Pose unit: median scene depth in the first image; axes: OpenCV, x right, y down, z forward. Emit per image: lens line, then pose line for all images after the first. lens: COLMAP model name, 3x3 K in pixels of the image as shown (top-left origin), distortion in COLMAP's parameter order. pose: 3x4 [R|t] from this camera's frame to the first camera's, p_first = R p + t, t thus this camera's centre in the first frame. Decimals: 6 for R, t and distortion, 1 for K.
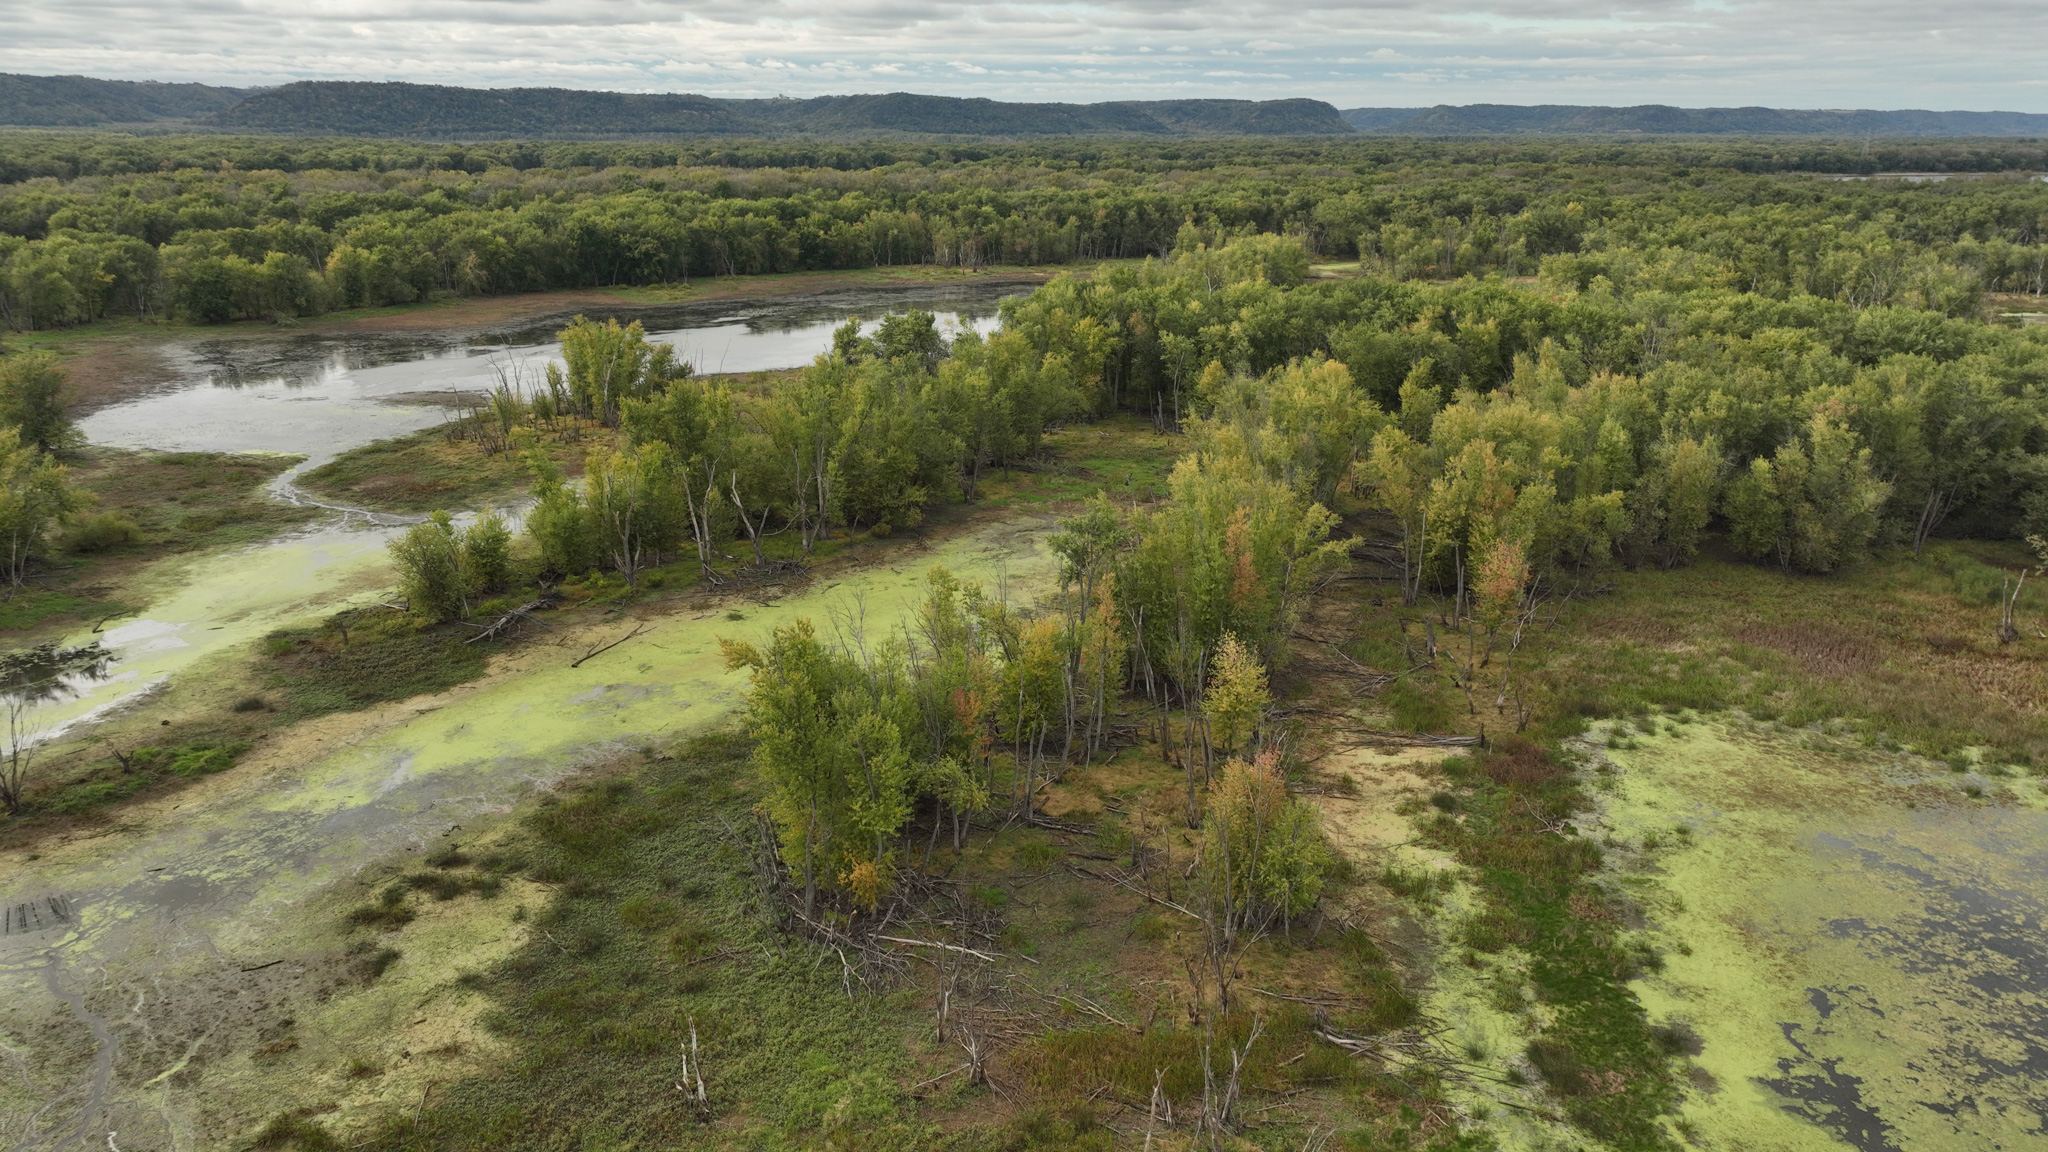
lens RADIAL K [[1445.1, 0, 1022.9], [0, 1445.1, 567.9], [0, 0, 1]] dist [-0.000031, 0.020591]
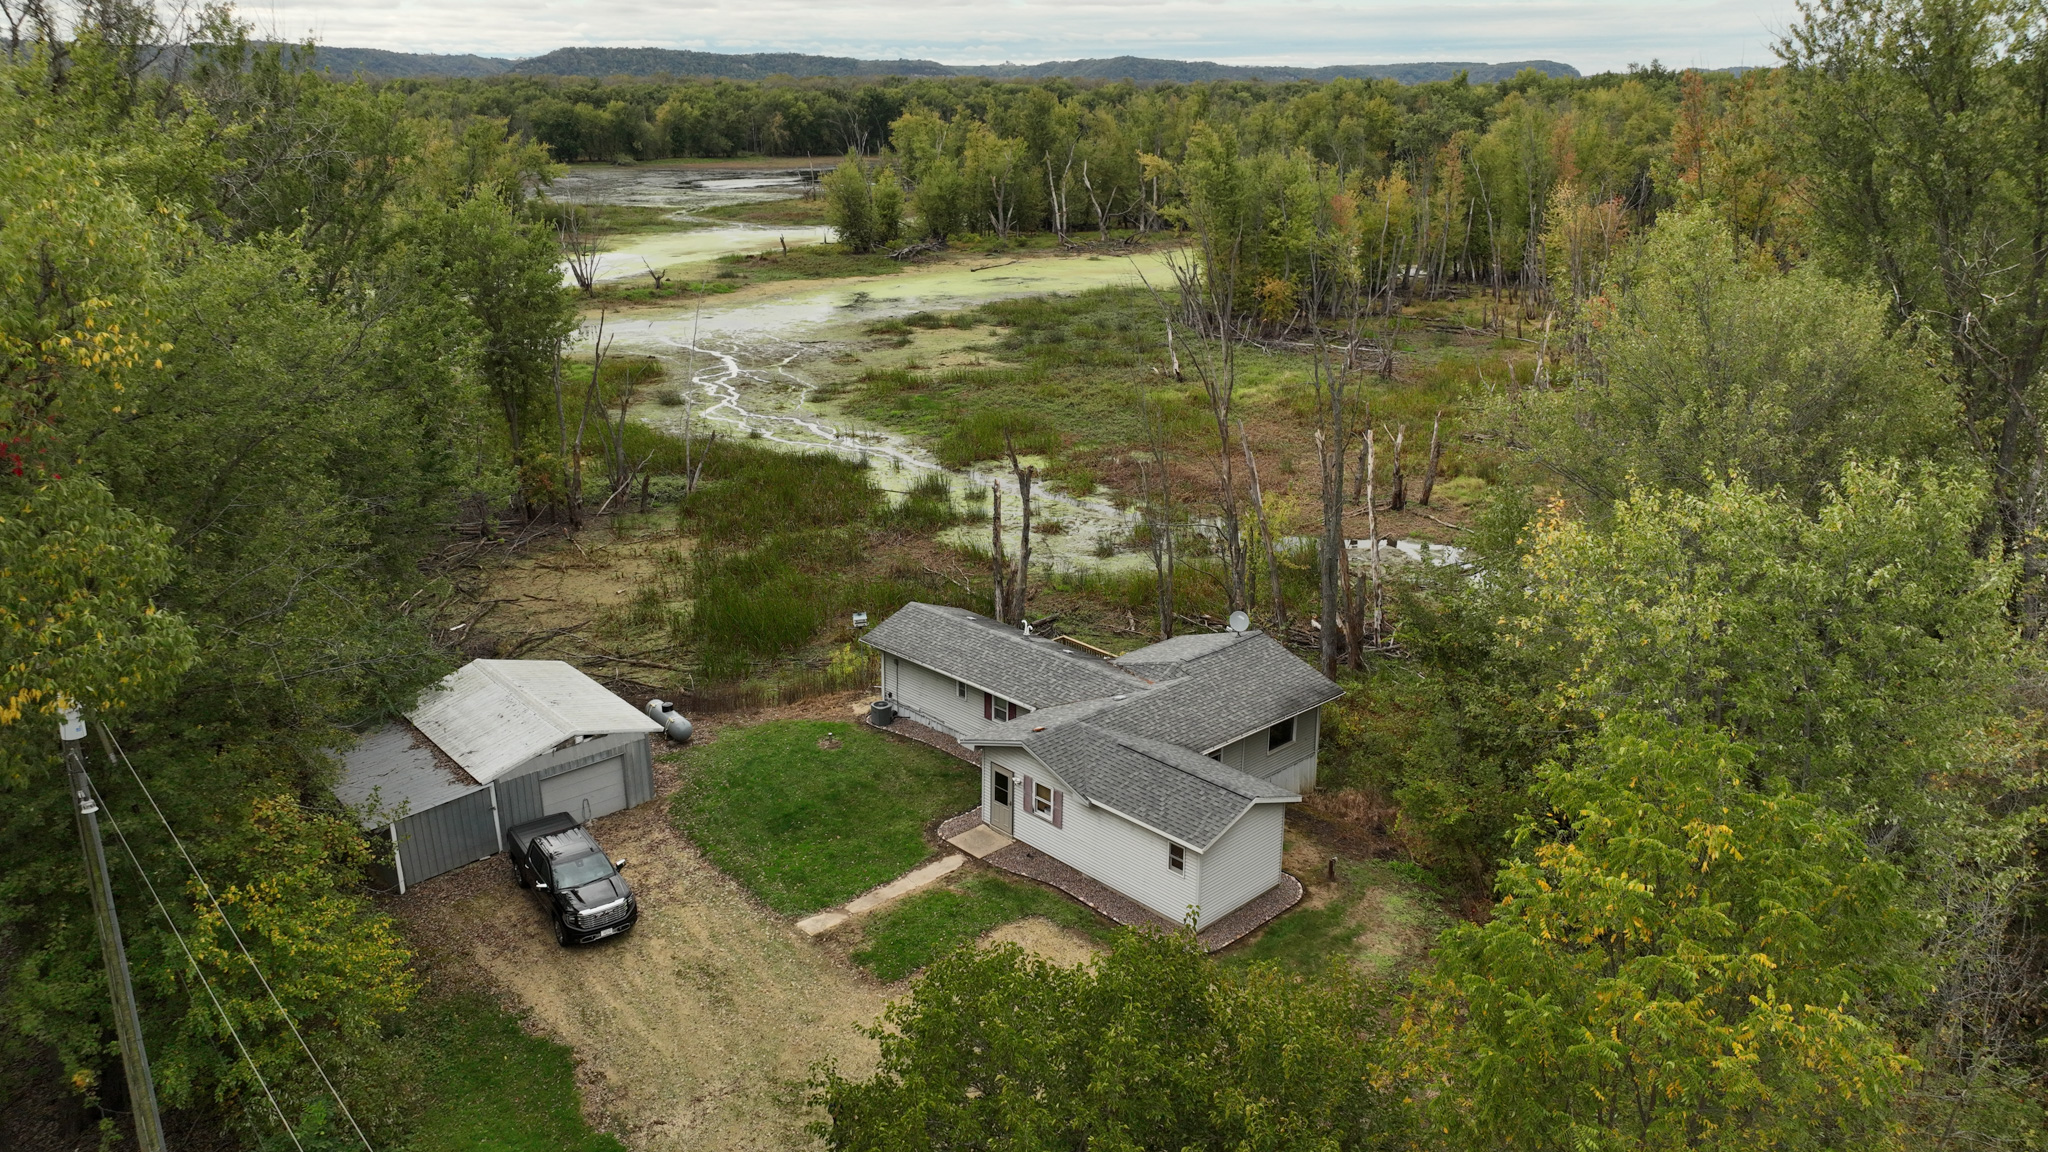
lens RADIAL K [[1445.1, 0, 1029.5], [0, 1445.1, 576.4], [0, 0, 1]] dist [-0.000031, 0.020591]
pose [[0.990469, 0.037410, -0.132560, -0.061336], [-0.035101, 0.999189, 0.019712, 0.188081], [0.133190, -0.014871, 0.990979, -0.115960]]
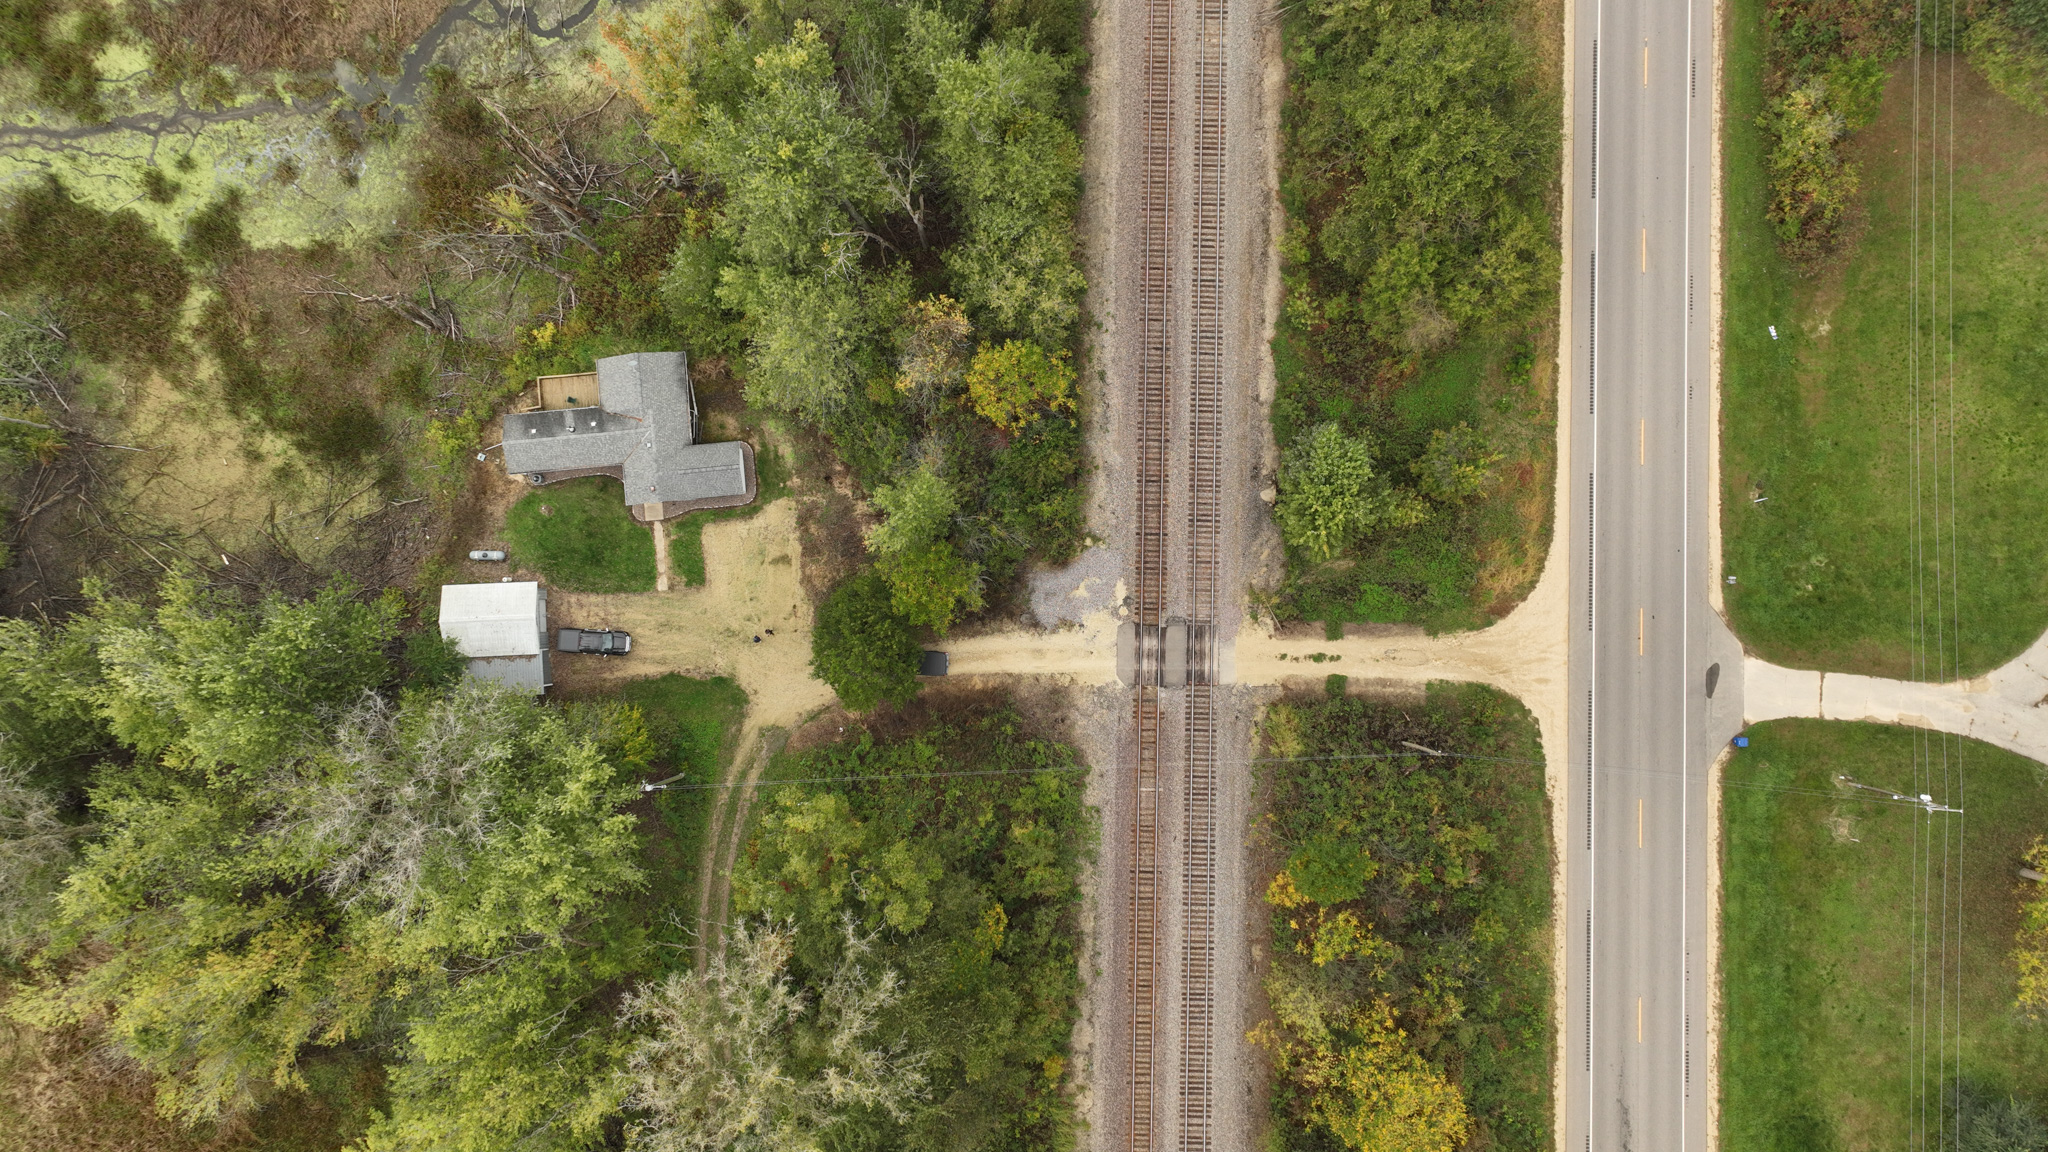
lens RADIAL K [[1445.1, 0, 1030.6], [0, 1445.1, 561.3], [0, 0, 1]] dist [-0.000031, 0.020591]
pose [[0.724249, -0.689215, 0.021112, -0.023813], [0.201435, 0.240758, 0.949452, -0.166045], [-0.659460, -0.683387, 0.313201, -0.182239]]
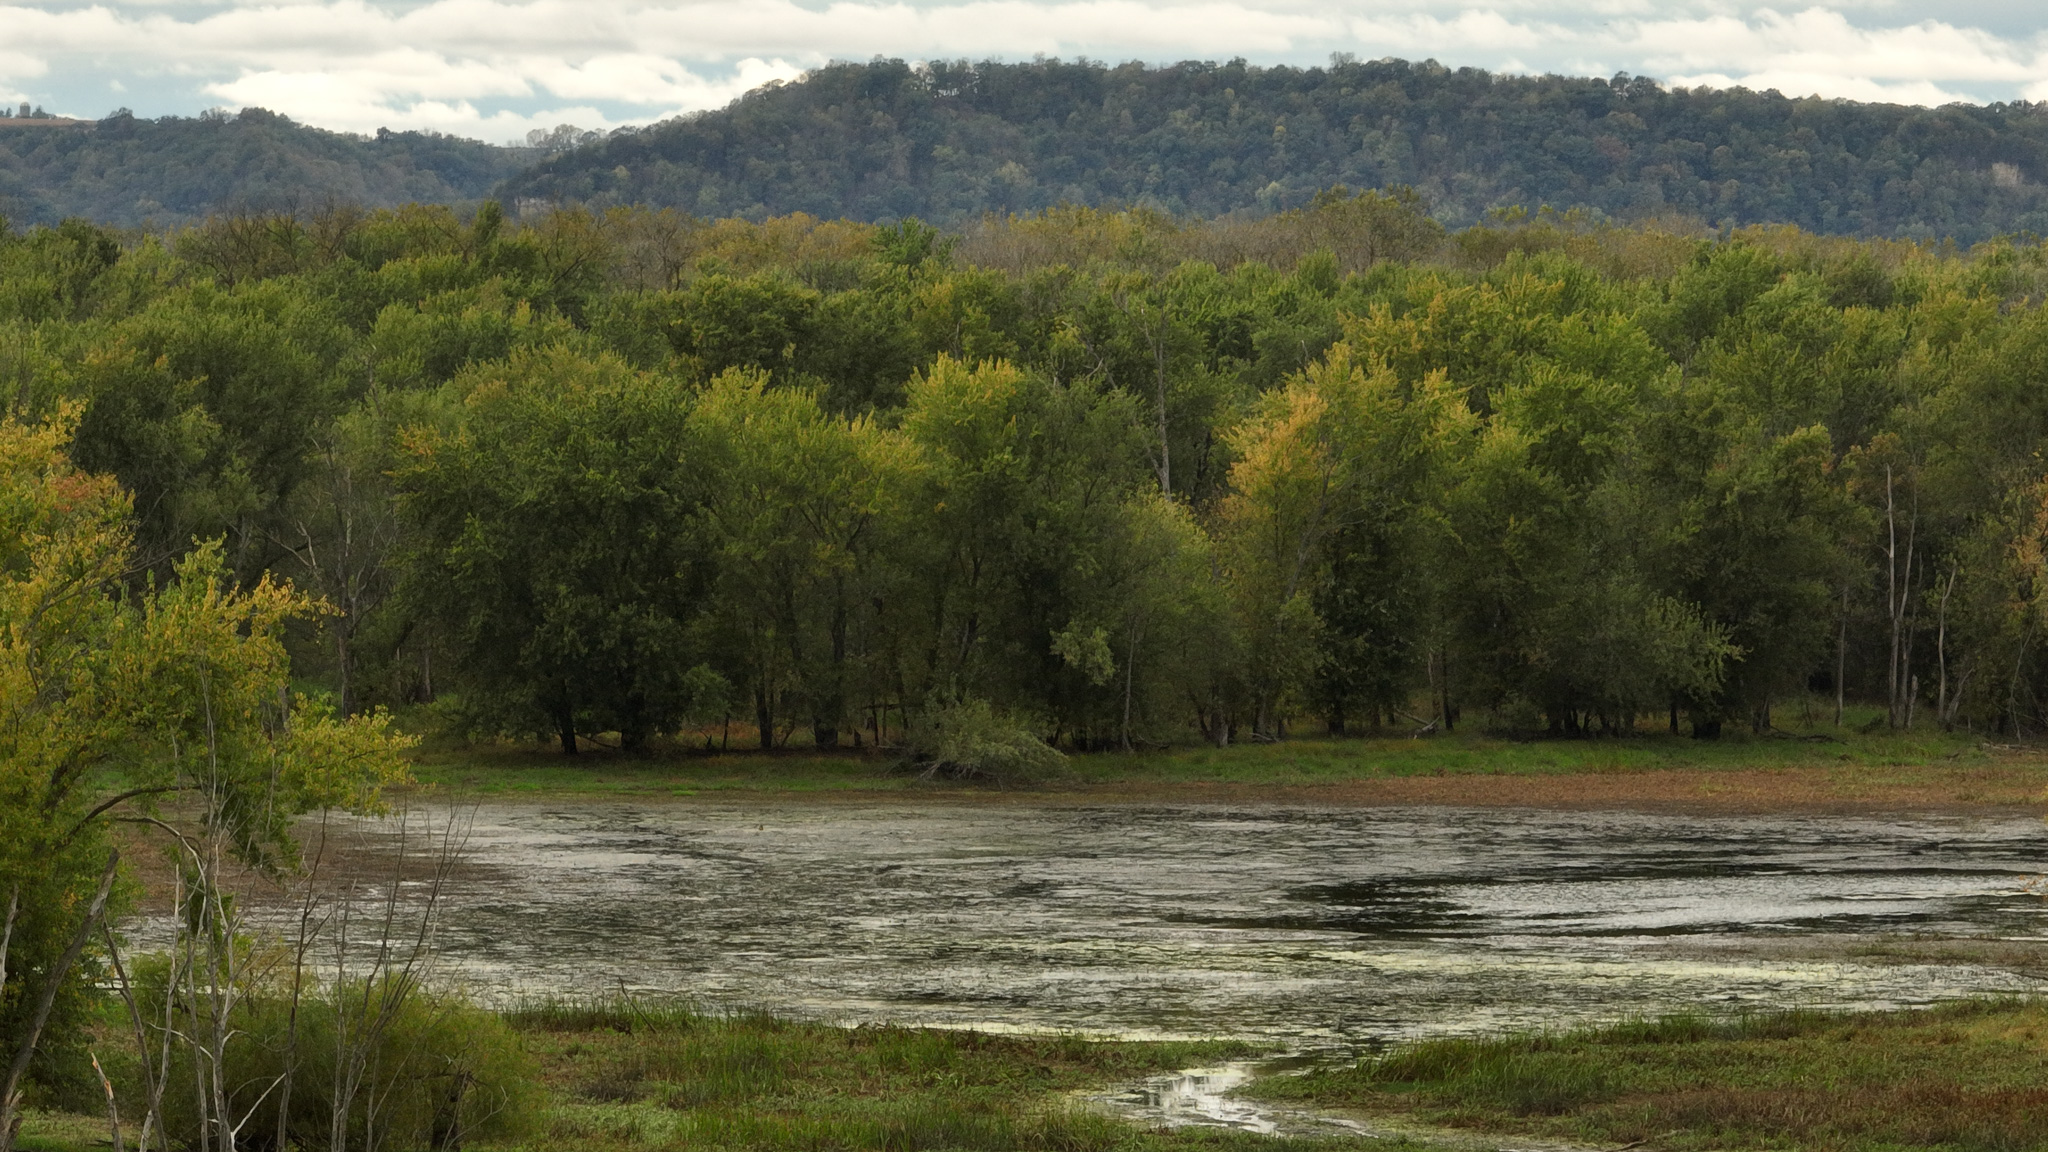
lens RADIAL K [[10615.2, 0, 1023.9], [0, 10615.2, 572.0], [0, 0, 1]] dist [-0.311223, 0.000000]
pose [[0.914283, 0.004279, -0.405054, -0.036970], [-0.118510, 0.959019, -0.257368, 0.185570], [0.387354, 0.283310, 0.877321, -0.078219]]
